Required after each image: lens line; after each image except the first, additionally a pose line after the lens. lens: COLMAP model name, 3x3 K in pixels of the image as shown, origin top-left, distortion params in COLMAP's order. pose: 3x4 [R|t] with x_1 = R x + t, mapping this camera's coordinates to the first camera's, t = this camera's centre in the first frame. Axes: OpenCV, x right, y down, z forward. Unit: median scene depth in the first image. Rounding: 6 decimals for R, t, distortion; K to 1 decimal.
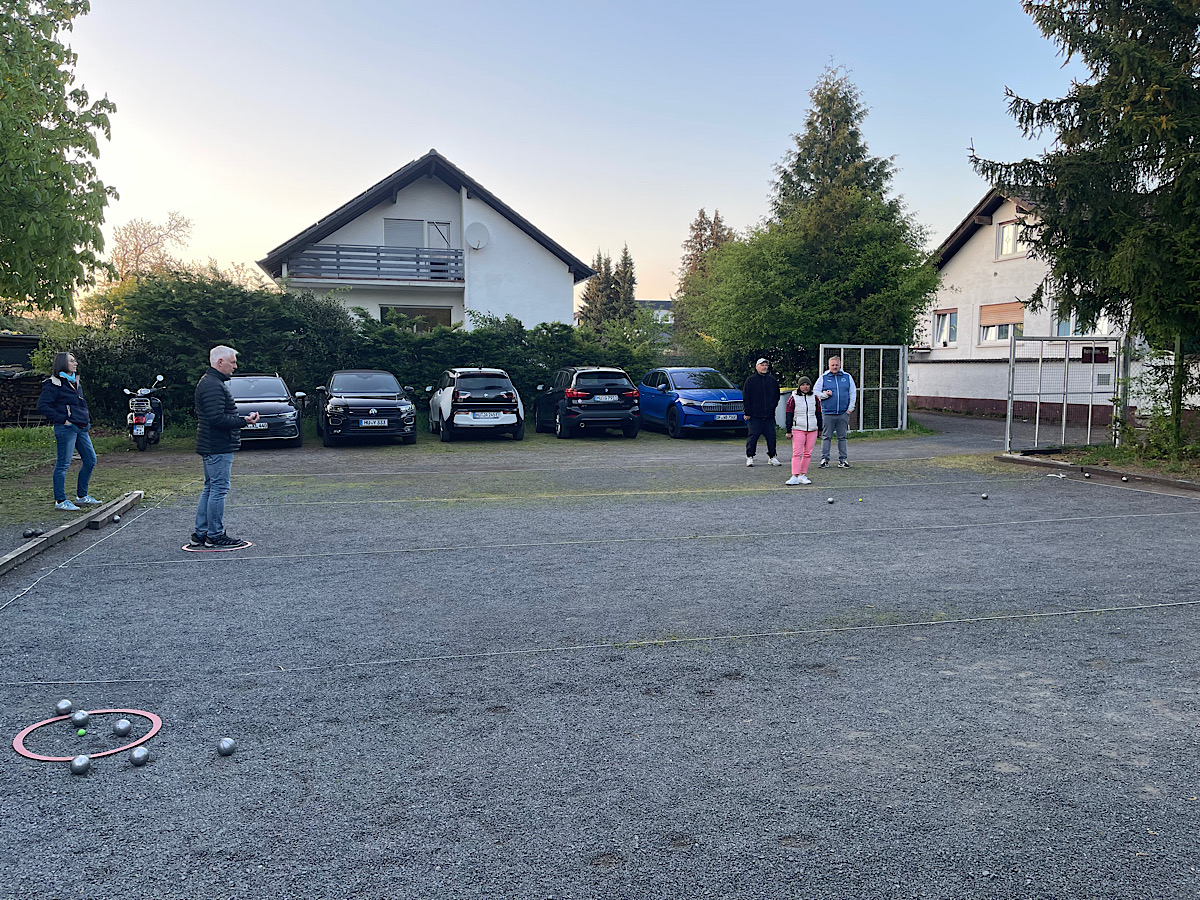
lens RADIAL K [[900.7, 0, 596.9], [0, 900.7, 447.2], [0, 0, 1]] dist [0.059869, -0.073890]
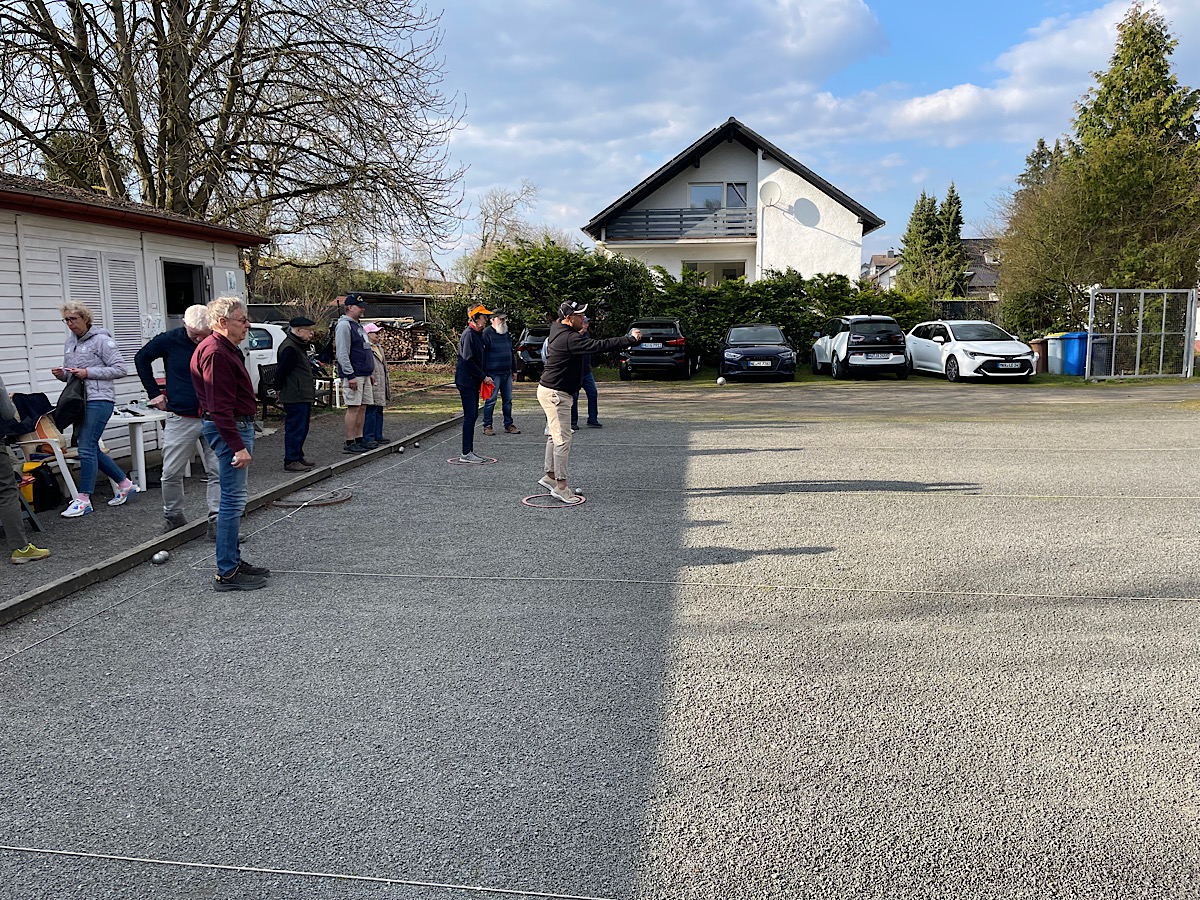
lens RADIAL K [[900.7, 0, 596.9], [0, 900.7, 447.2], [0, 0, 1]] dist [0.059869, -0.073890]
pose [[0.937715, 0.041587, -0.344908, 0.070813], [-0.021580, 0.997865, 0.061645, 0.009587], [0.346735, -0.050362, 0.936610, -0.127281]]
